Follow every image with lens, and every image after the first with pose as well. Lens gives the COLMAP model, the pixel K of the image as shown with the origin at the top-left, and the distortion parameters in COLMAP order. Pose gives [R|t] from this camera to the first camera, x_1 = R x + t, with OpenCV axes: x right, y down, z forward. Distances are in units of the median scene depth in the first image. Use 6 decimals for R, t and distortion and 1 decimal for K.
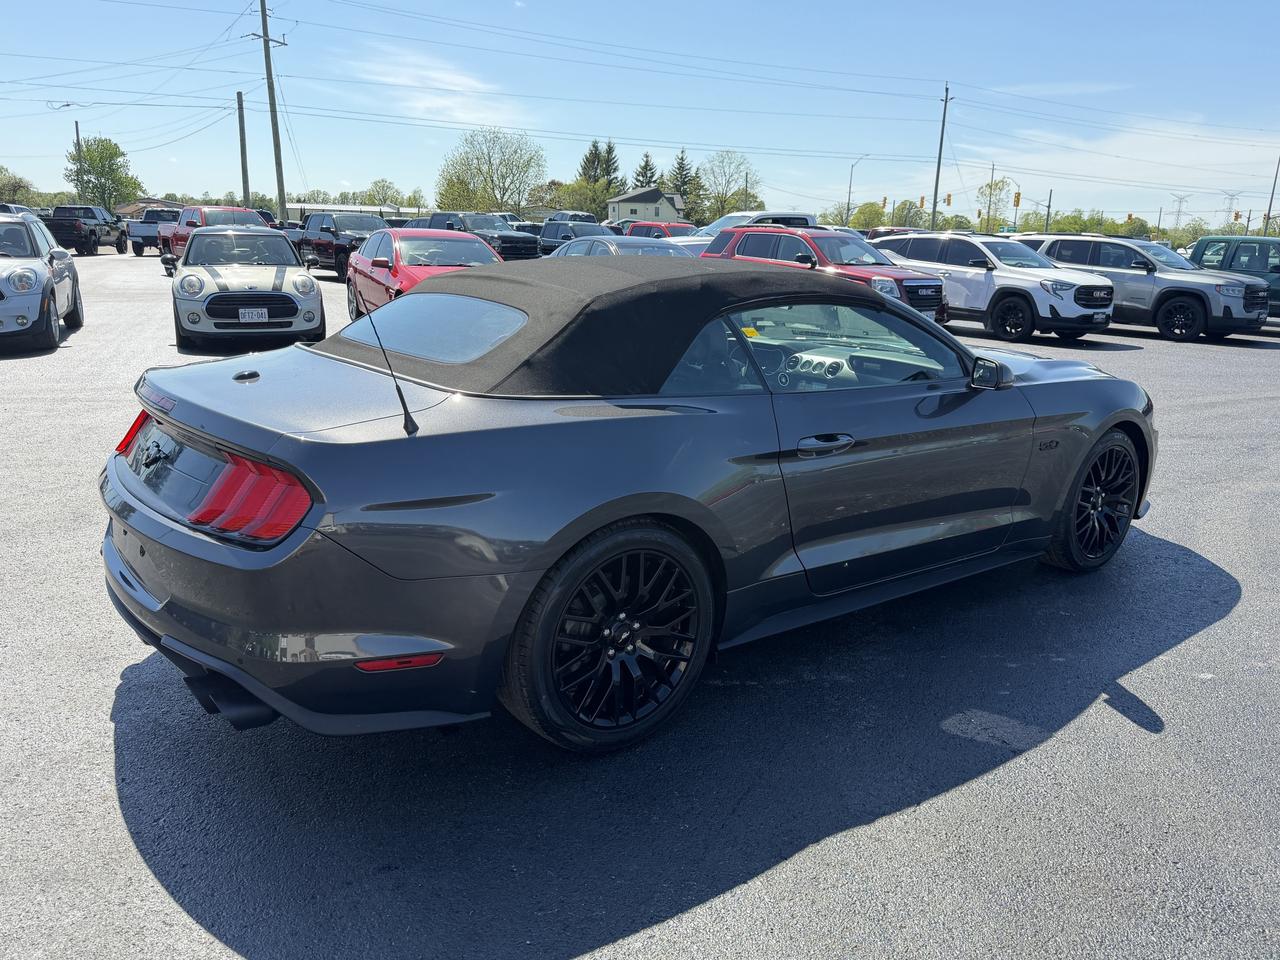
lens RADIAL K [[1313.3, 0, 644.0], [0, 1313.3, 480.8], [0, 0, 1]] dist [0.230317, -0.825312]
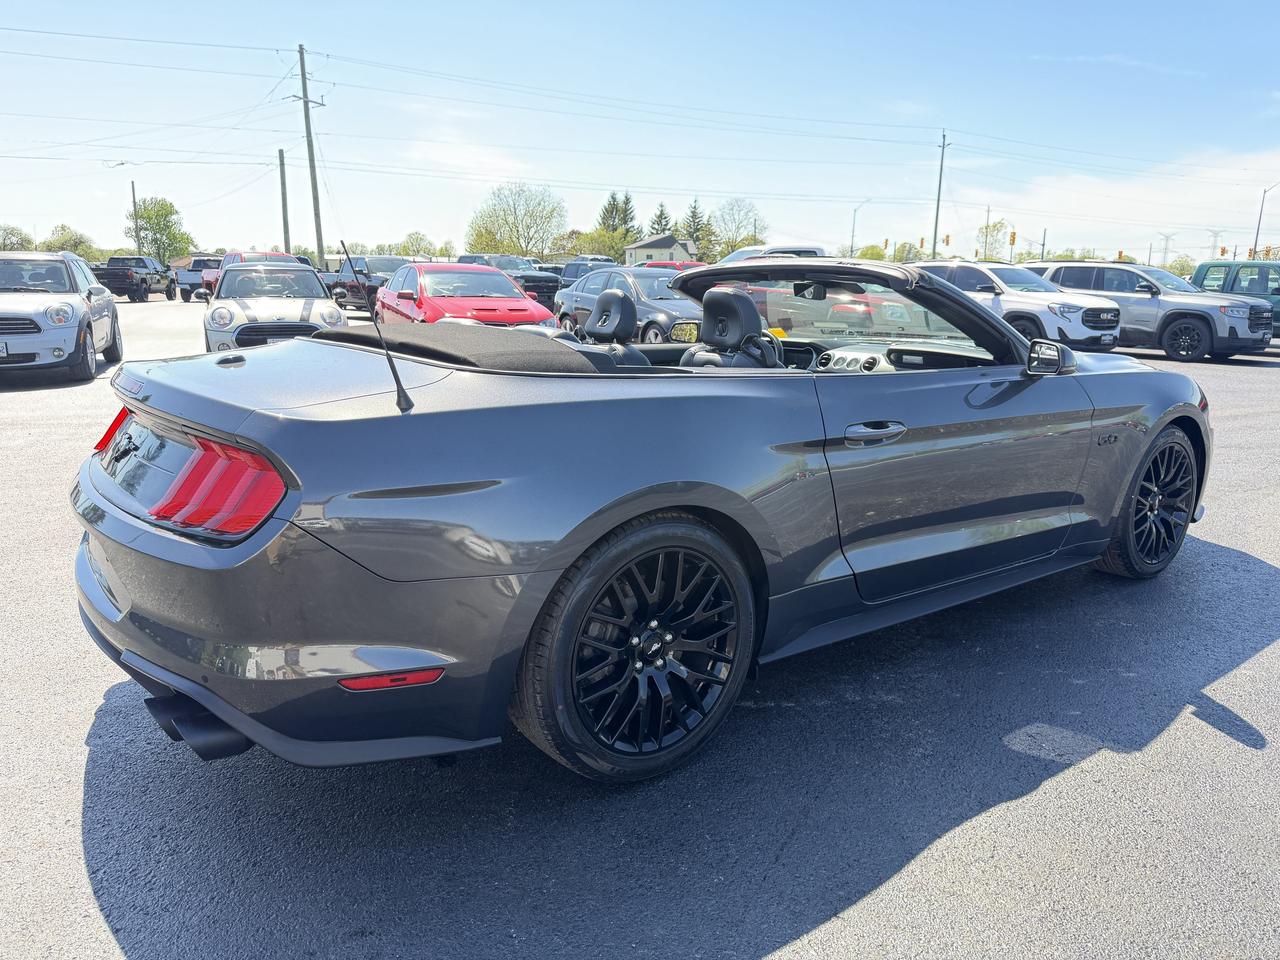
lens RADIAL K [[1117.3, 0, 635.8], [0, 1117.3, 477.1], [0, 0, 1]] dist [0.121212, -0.286605]
pose [[0.999789, -0.011015, -0.017358, -0.006629], [0.010201, 0.998874, -0.046332, 0.020071], [0.017848, 0.046145, 0.998775, 0.130064]]
